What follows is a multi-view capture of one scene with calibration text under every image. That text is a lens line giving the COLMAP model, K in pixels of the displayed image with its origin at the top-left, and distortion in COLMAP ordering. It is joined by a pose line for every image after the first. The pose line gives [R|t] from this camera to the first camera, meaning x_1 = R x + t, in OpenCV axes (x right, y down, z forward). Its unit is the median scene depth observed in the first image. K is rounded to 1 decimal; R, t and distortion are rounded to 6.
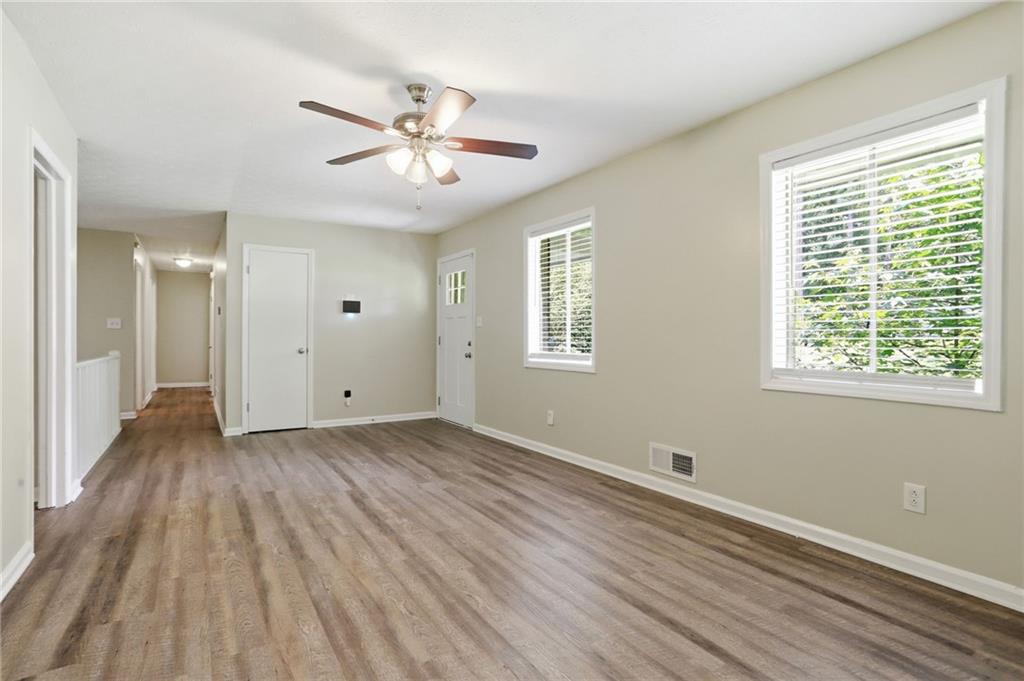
lens RADIAL K [[503.2, 0, 513.3], [0, 503.2, 337.2], [0, 0, 1]] dist [-0.049596, 0.028354]
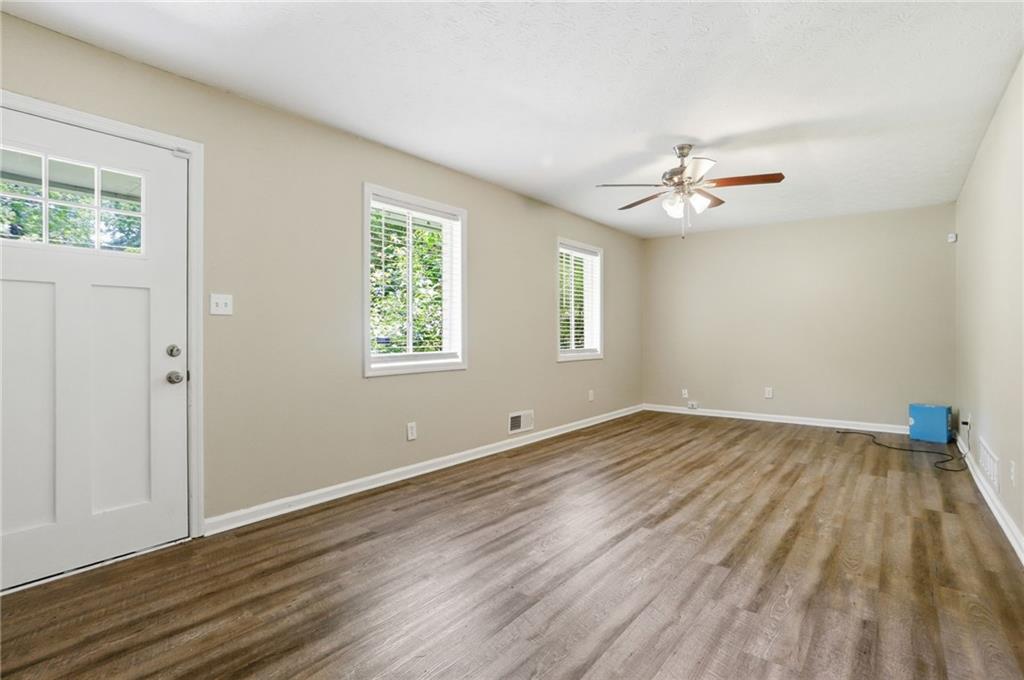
lens RADIAL K [[503.2, 0, 513.3], [0, 503.2, 336.7], [0, 0, 1]] dist [-0.049596, 0.028354]
pose [[-0.330452, -0.008165, 0.943788, -1.072984], [-0.000518, 0.999964, 0.008470, -0.006136], [-0.943823, 0.002310, -0.330444, 1.556739]]
